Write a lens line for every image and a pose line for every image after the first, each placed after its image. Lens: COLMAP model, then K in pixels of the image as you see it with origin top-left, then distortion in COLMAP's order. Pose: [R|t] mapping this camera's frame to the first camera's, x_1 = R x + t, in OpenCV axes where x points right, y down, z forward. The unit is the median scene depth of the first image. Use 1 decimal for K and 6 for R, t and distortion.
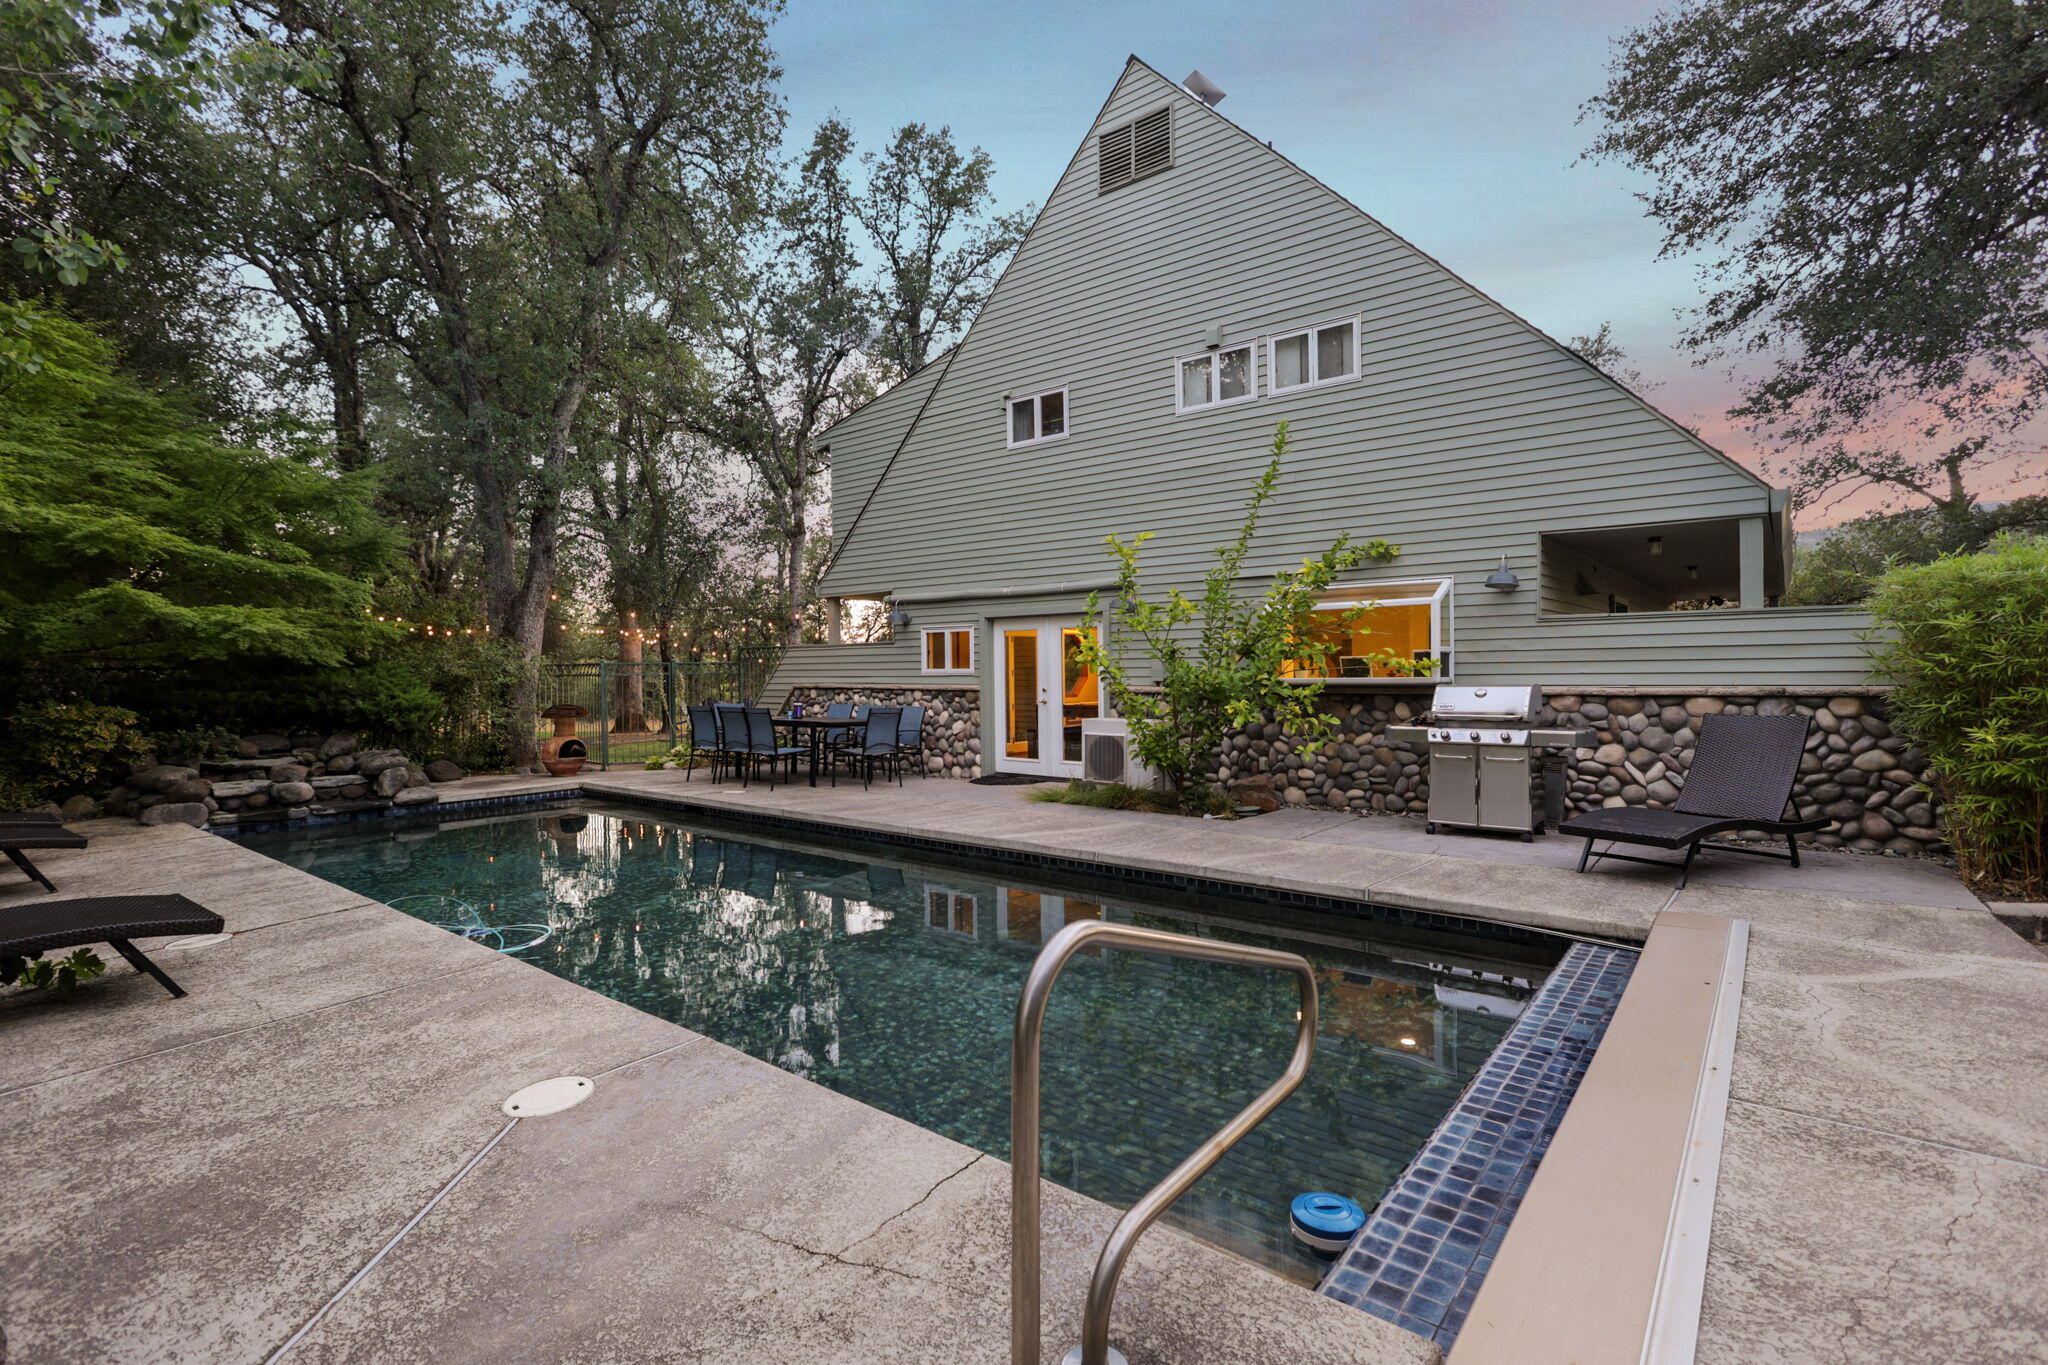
lens RADIAL K [[972.5, 0, 1024.0], [0, 972.5, 682.5], [0, 0, 1]] dist [-0.001238, -0.000048]
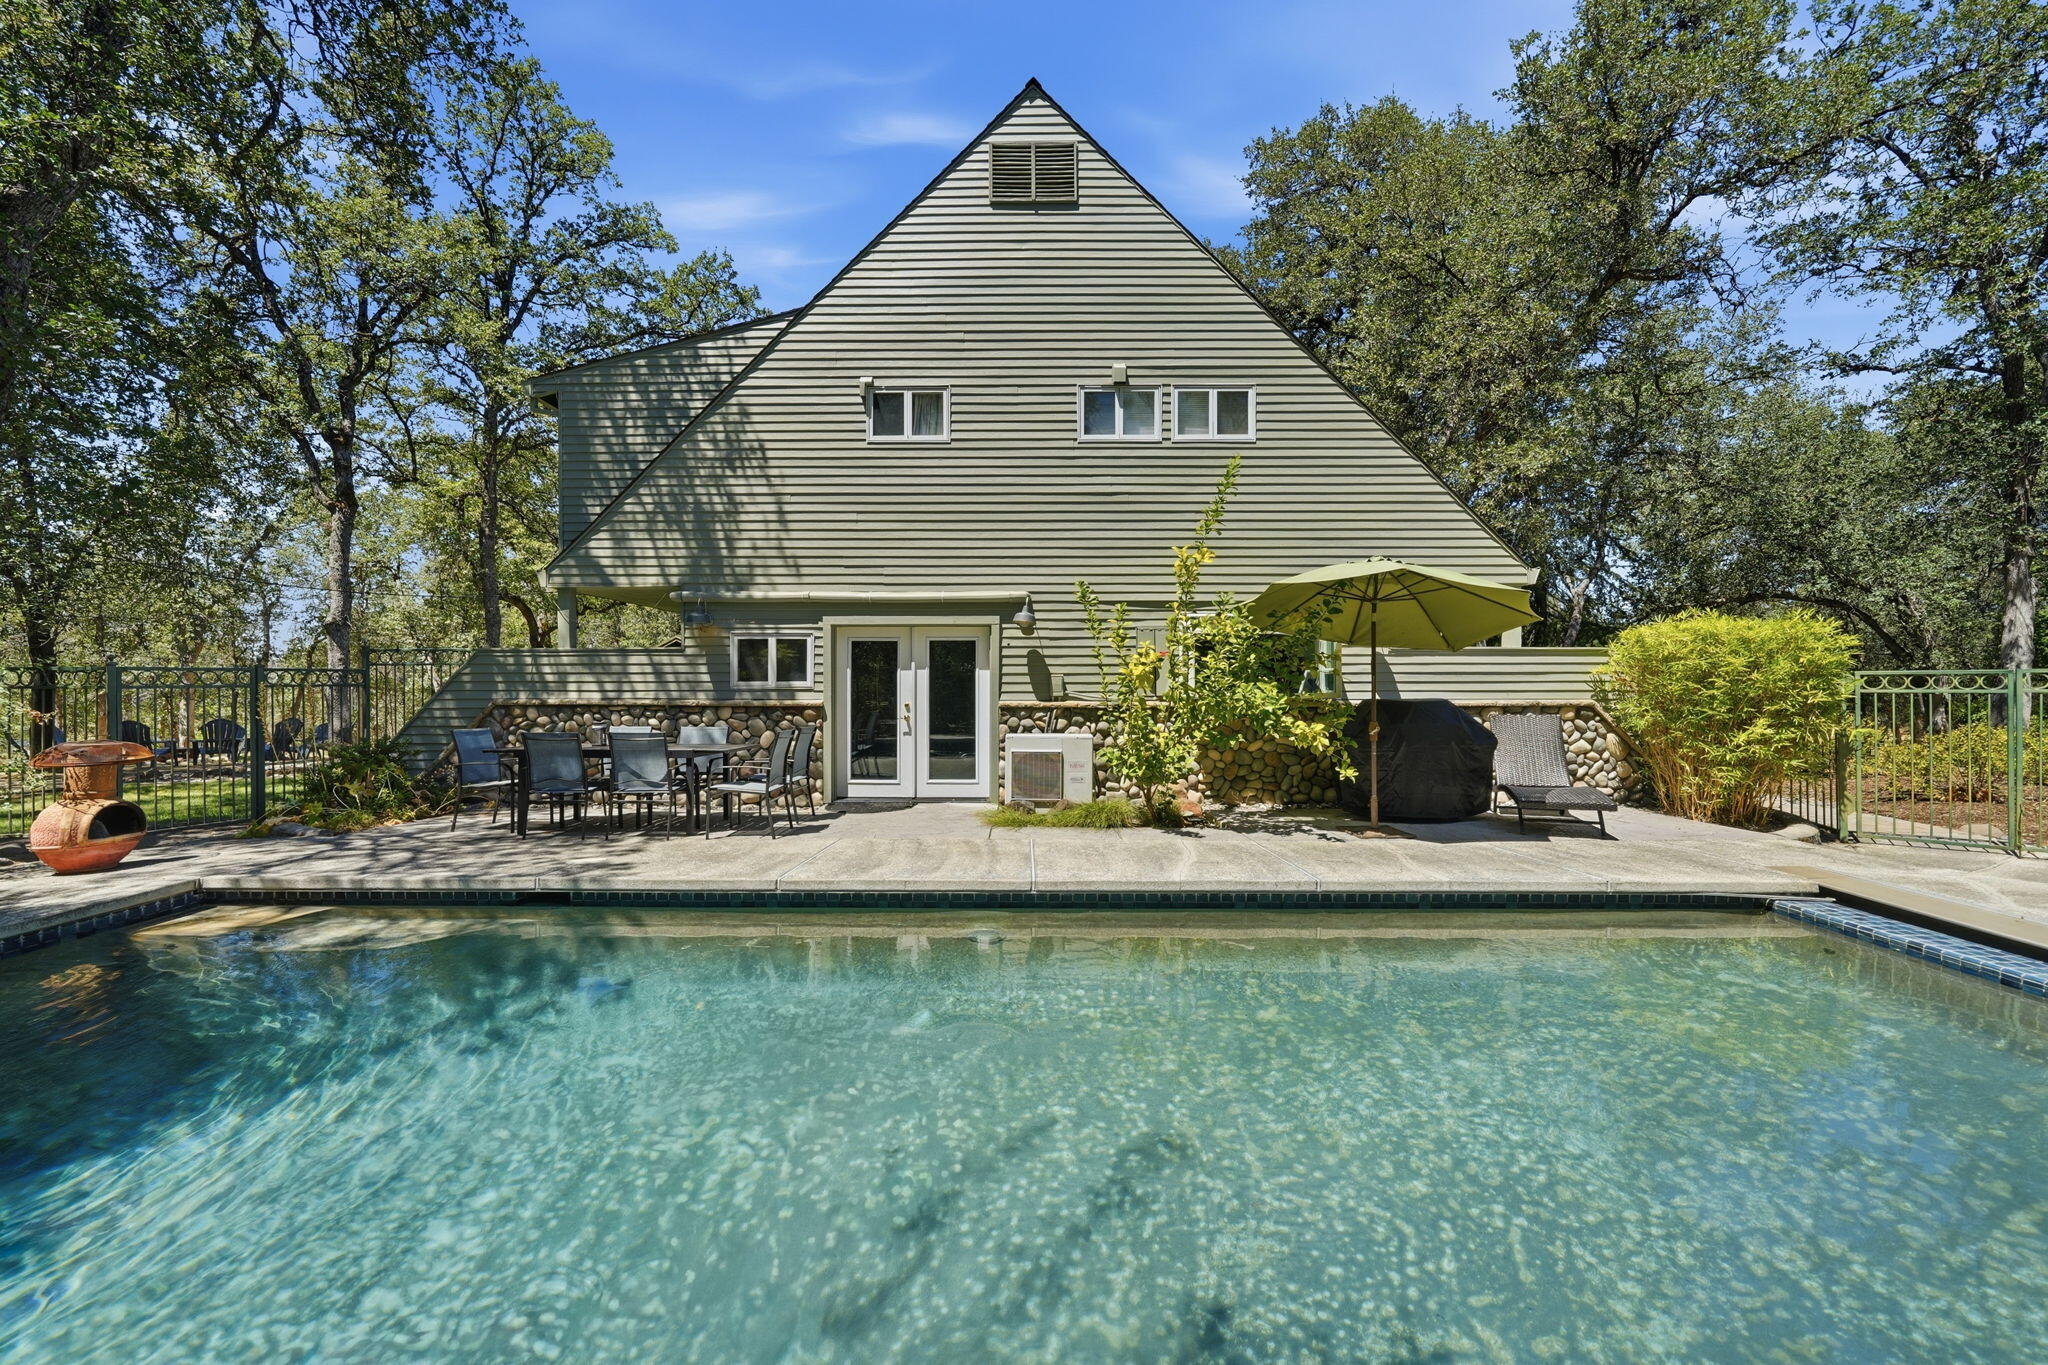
lens RADIAL K [[972.5, 0, 1024.0], [0, 972.5, 682.5], [0, 0, 1]] dist [-0.001238, -0.000048]
pose [[0.780189, 0.007228, 0.625503, -0.561291], [0.000519, 0.999925, -0.012203, -0.003581], [-0.625544, 0.009845, 0.780127, 0.233885]]
